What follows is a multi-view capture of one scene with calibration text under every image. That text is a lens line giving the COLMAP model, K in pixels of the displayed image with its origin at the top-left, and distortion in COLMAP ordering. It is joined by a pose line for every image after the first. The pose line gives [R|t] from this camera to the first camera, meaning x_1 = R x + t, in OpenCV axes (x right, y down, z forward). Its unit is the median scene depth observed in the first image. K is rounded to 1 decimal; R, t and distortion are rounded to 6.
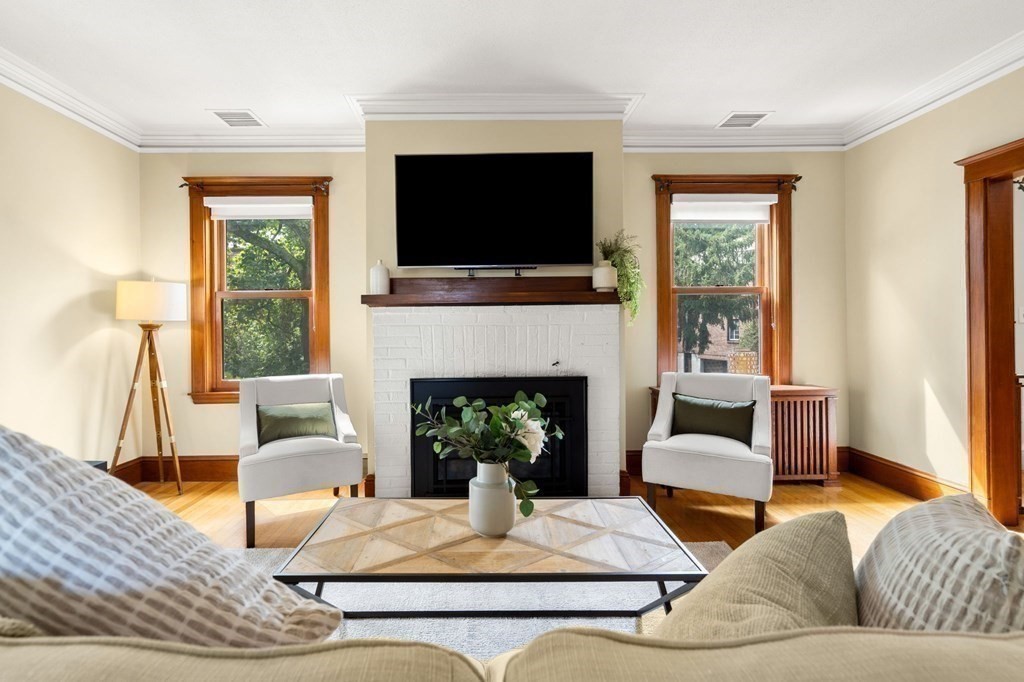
lens RADIAL K [[478.0, 0, 496.8], [0, 478.0, 331.3], [0, 0, 1]] dist [0.000089, -0.000122]
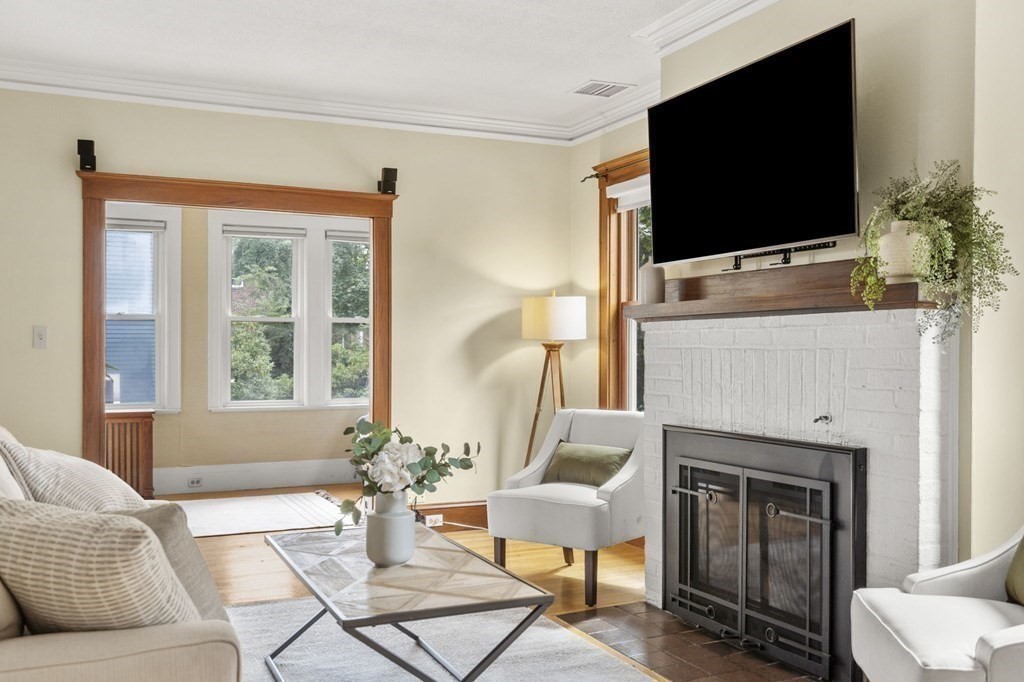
lens RADIAL K [[945.7, 0, 510.8], [0, 945.7, 360.8], [0, 0, 1]] dist [0.000579, -0.002213]
pose [[0.413587, 0.021161, -0.910219, 0.848166], [-0.006746, 0.999774, 0.020178, -0.017689], [0.910440, -0.002205, 0.413636, 0.198921]]
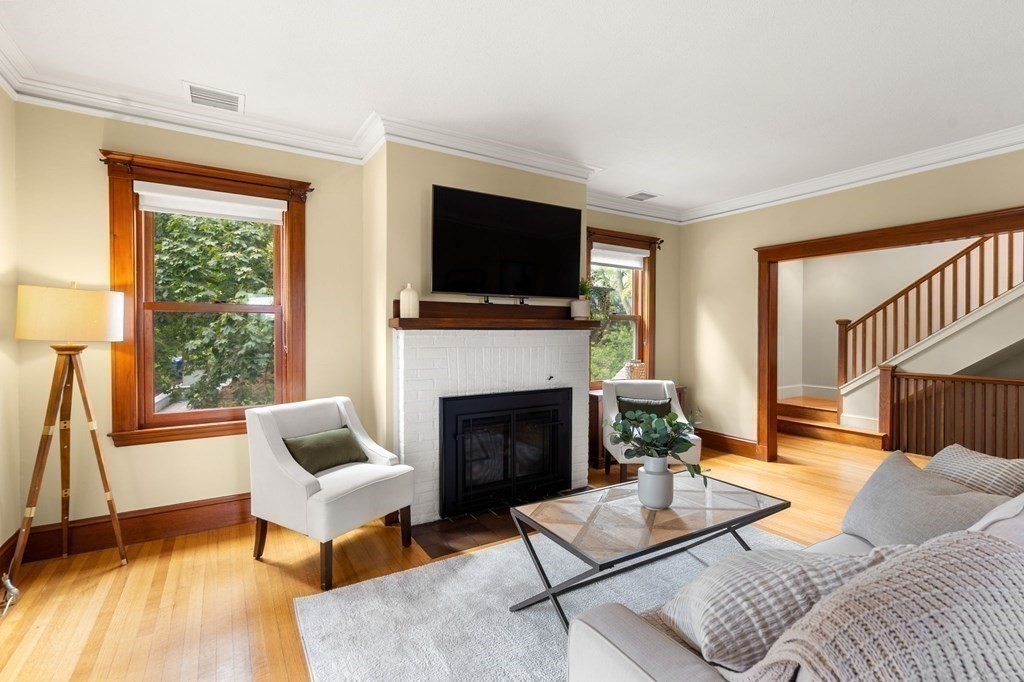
lens RADIAL K [[466.3, 0, 512.0], [0, 466.3, 341.0], [0, 0, 1]] dist [-0.000833, 0.000568]
pose [[0.856031, 0.000467, 0.516924, -0.513365], [-0.008041, 0.999891, 0.012413, -0.036357], [-0.516861, -0.014782, 0.855941, 0.030110]]
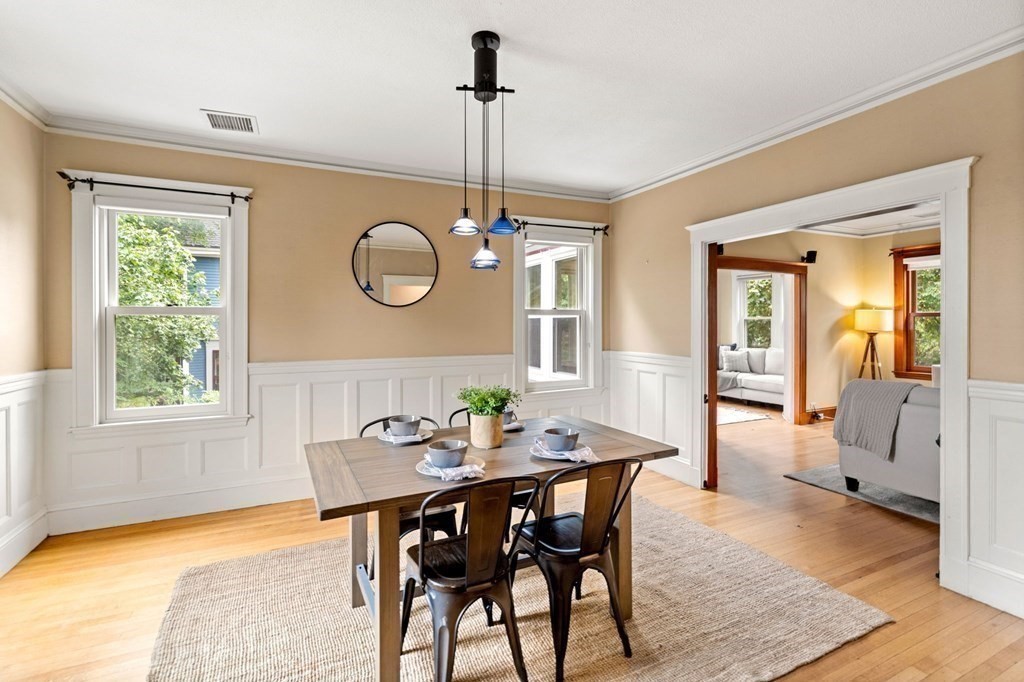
lens RADIAL K [[478.3, 0, 511.3], [0, 478.3, 323.6], [0, 0, 1]] dist [0.000276, 0.000098]
pose [[0.415183, 0.009637, -0.909687, 0.404229], [-0.001153, 0.999949, 0.010066, -0.066662], [0.909737, -0.003130, 0.415173, -1.087396]]
